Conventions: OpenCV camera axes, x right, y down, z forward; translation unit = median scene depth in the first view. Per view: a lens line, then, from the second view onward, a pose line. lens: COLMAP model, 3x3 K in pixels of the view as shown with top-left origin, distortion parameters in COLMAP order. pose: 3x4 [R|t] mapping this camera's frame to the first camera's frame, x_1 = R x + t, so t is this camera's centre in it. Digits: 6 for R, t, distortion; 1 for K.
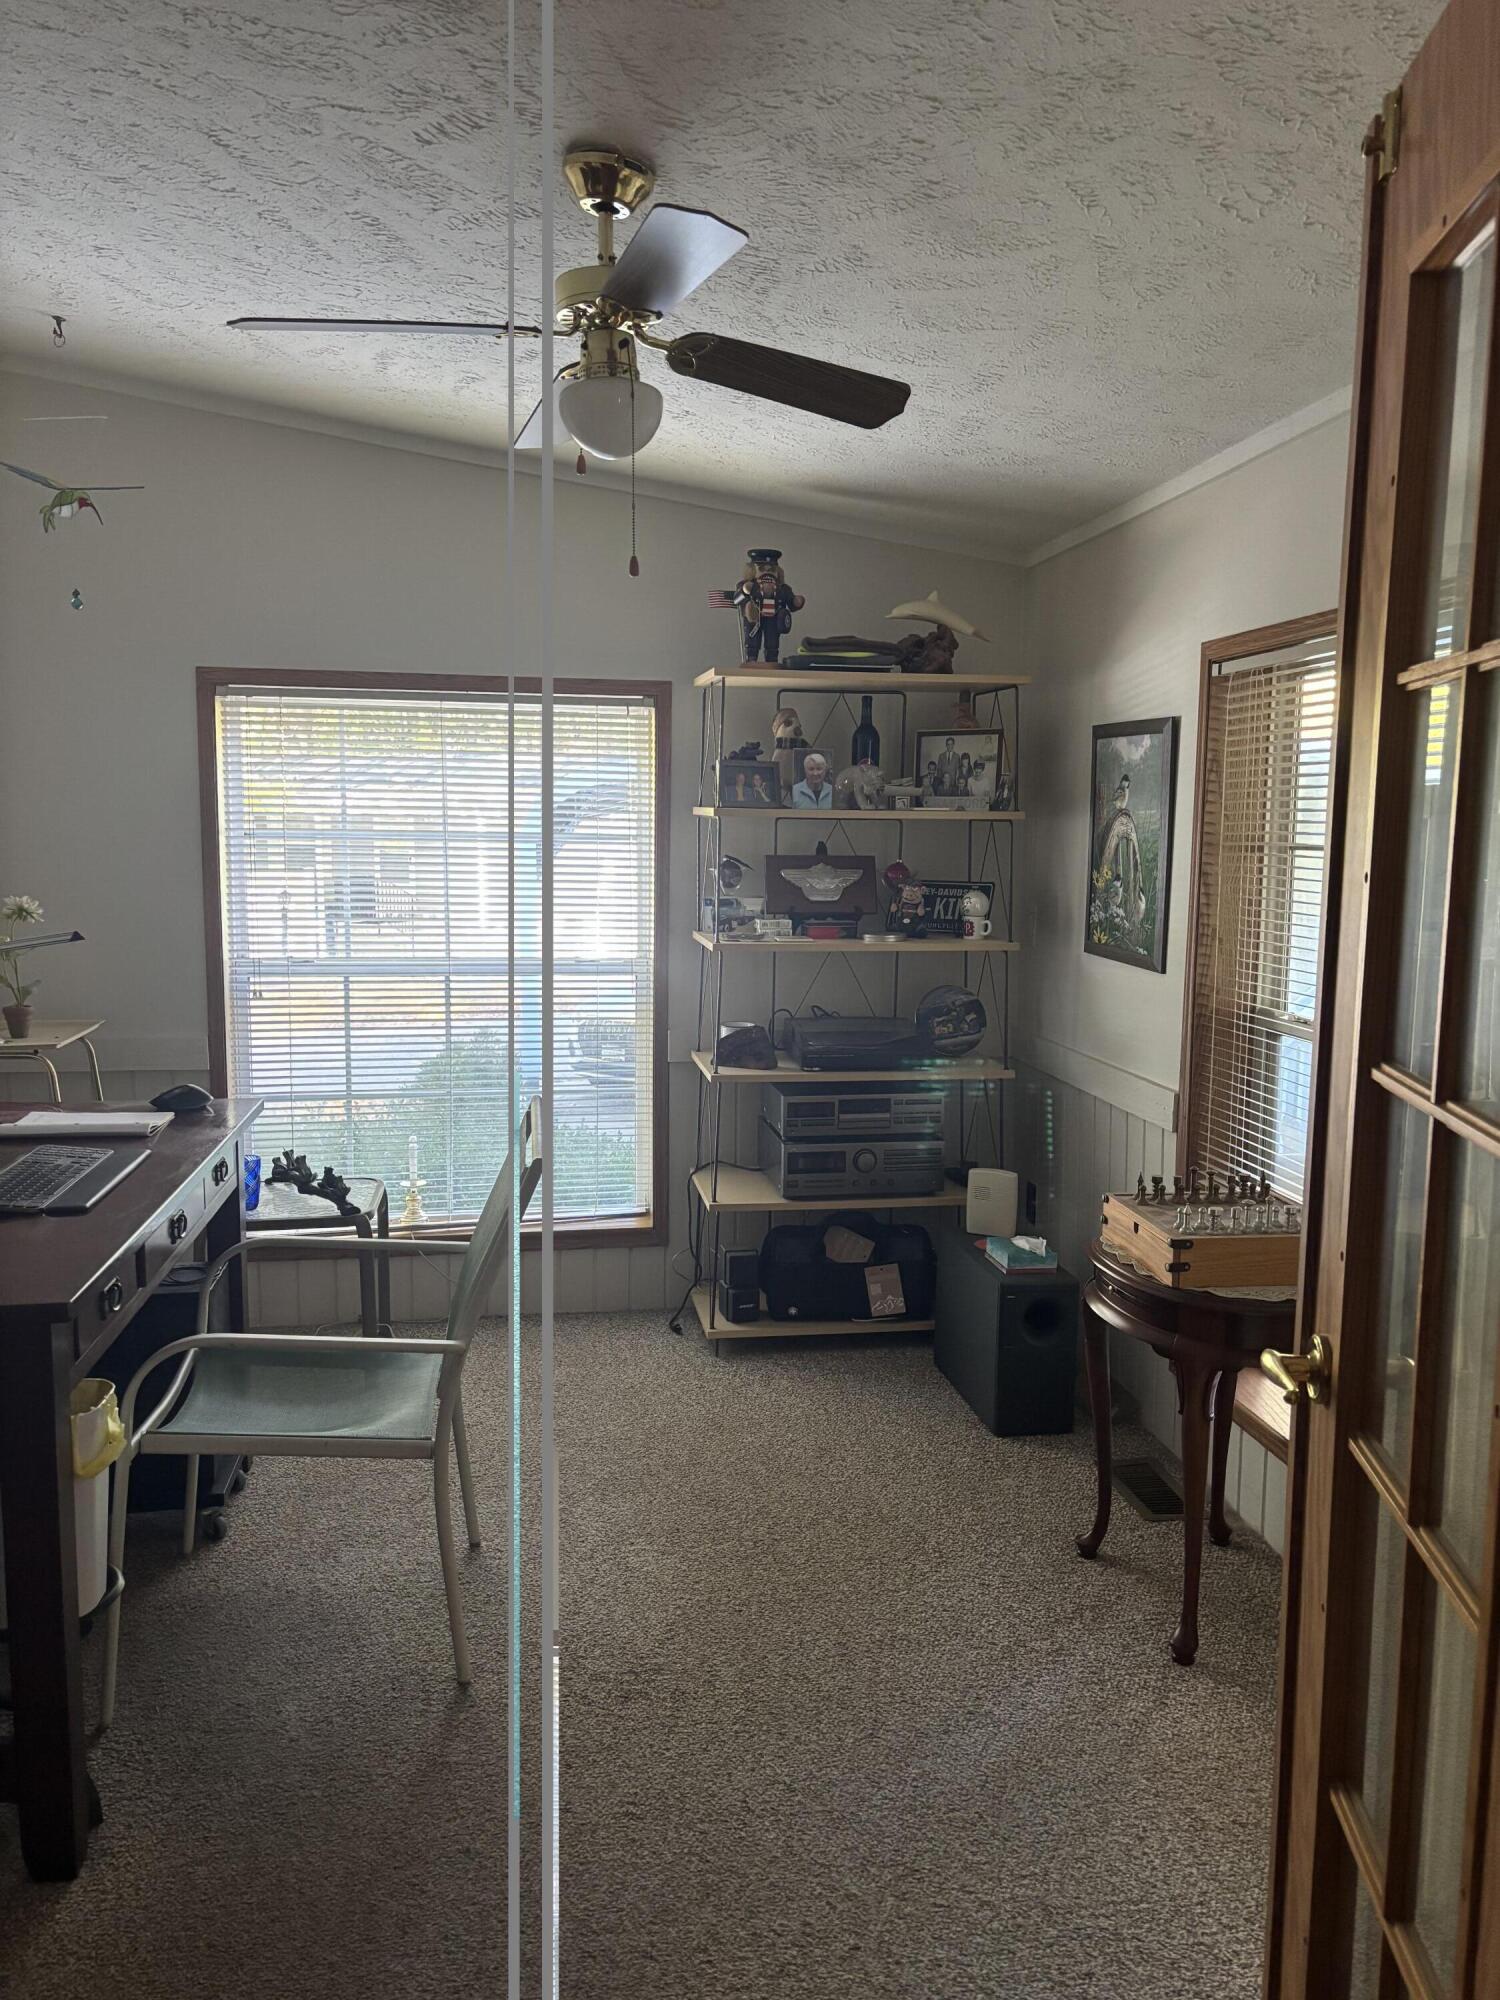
lens RADIAL K [[1521.6, 0, 782.6], [0, 1521.6, 1005.6], [0, 0, 1]] dist [0.027945, -0.040364]
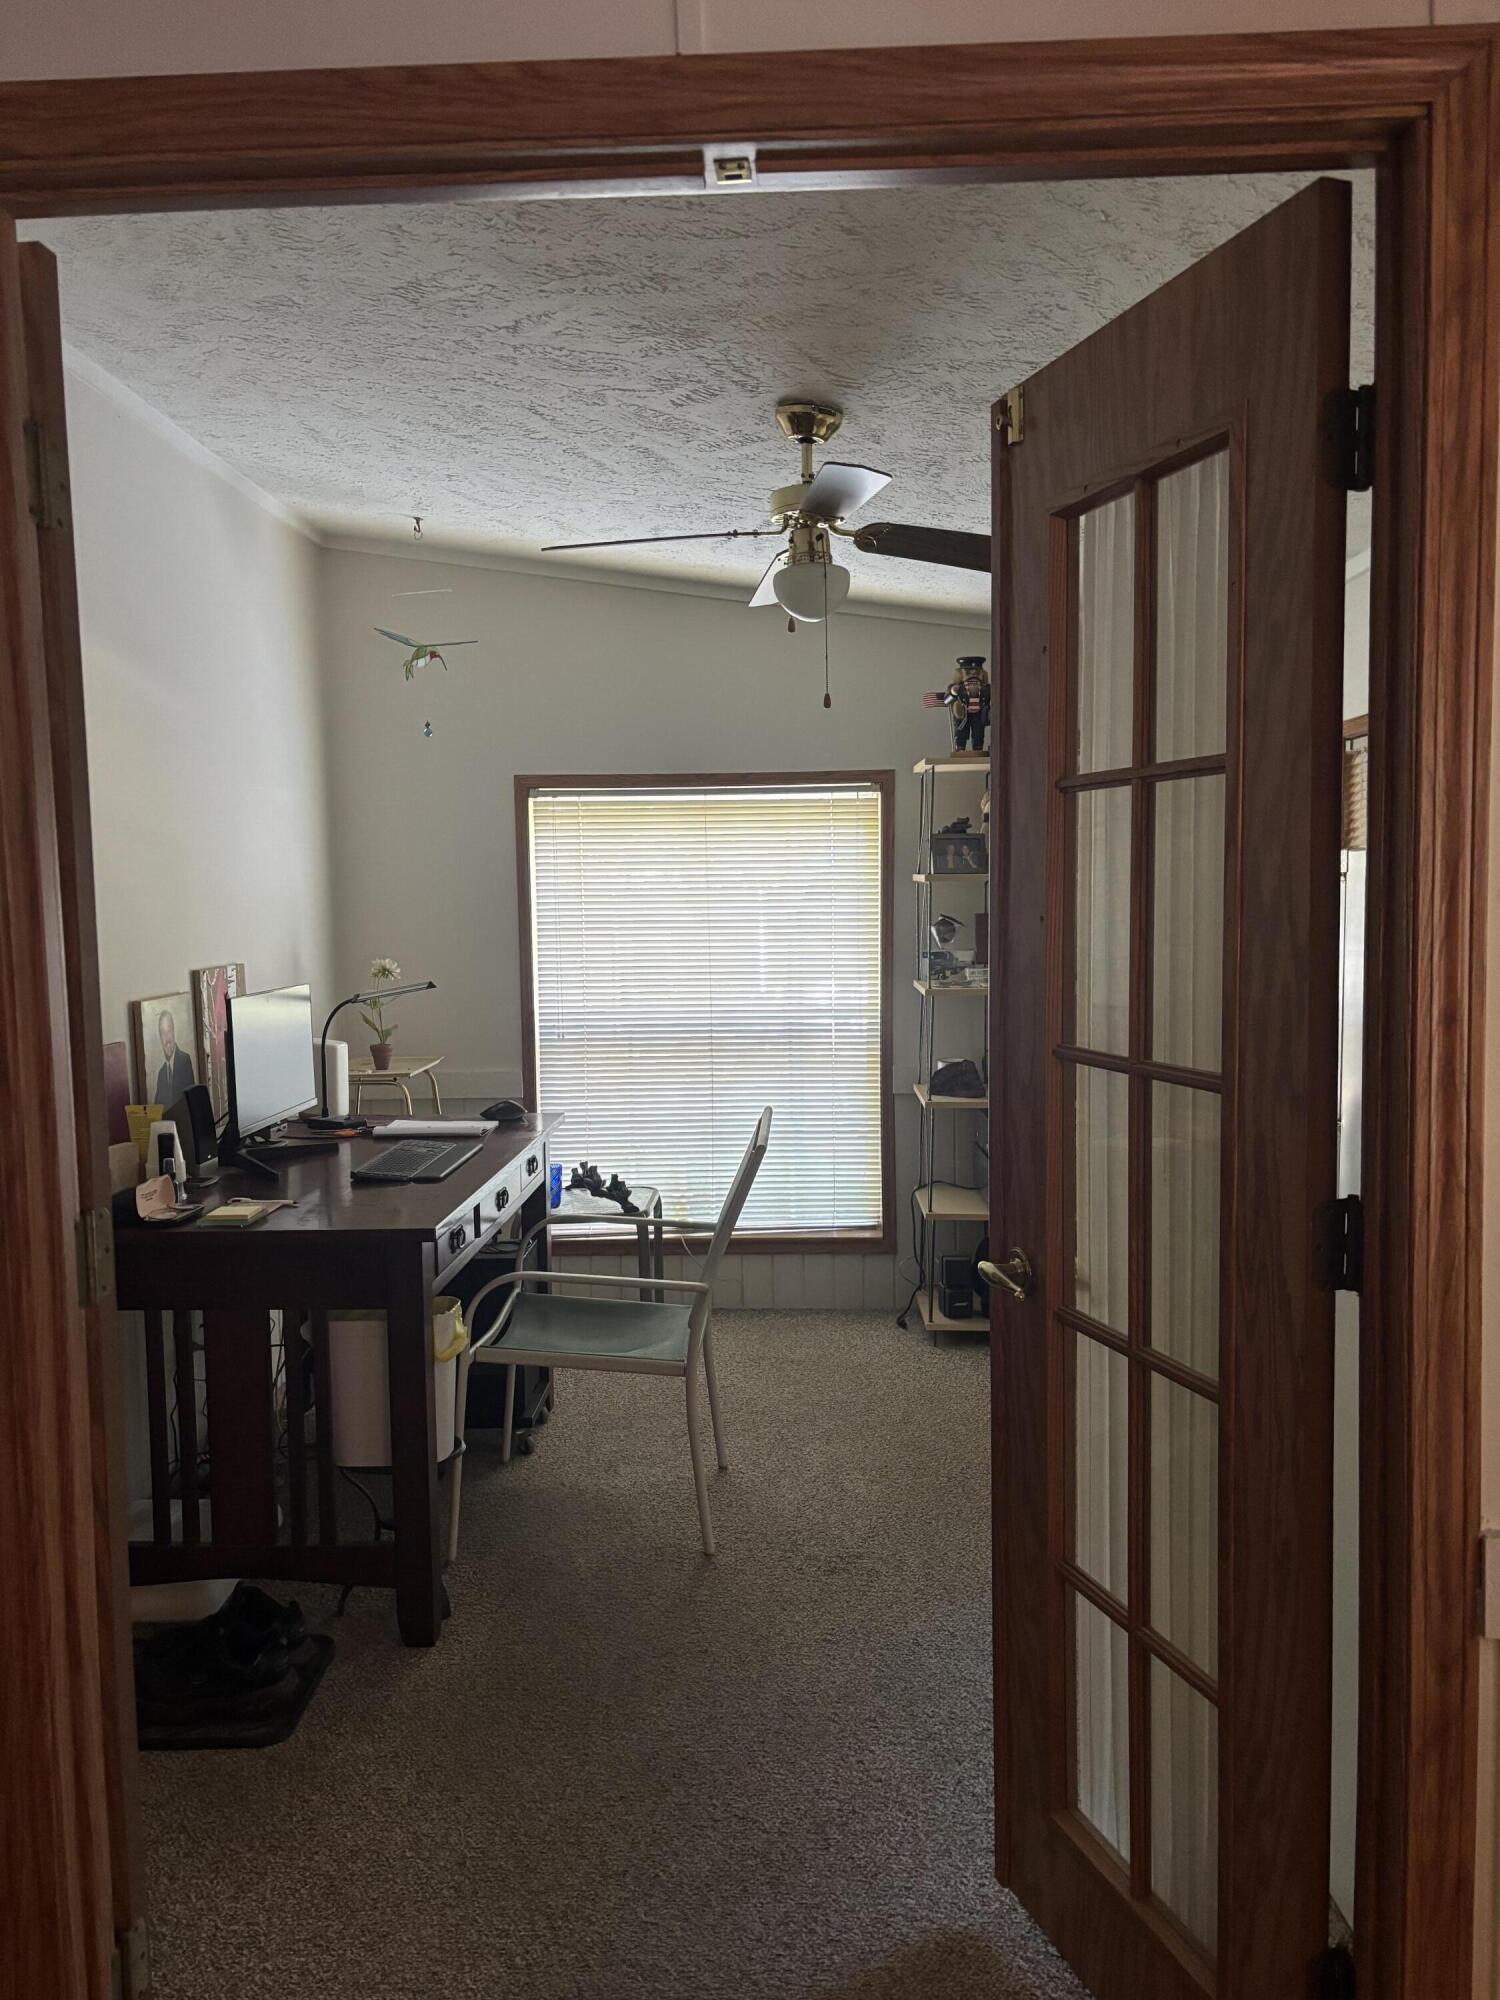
lens RADIAL K [[1521.6, 0, 760.6], [0, 1521.6, 1000.8], [0, 0, 1]] dist [0.027945, -0.040364]
pose [[0.980067, -0.010465, -0.198393, 0.083602], [0.001218, 0.998909, -0.046674, 0.030733], [0.198666, 0.045502, 0.979010, -0.243897]]
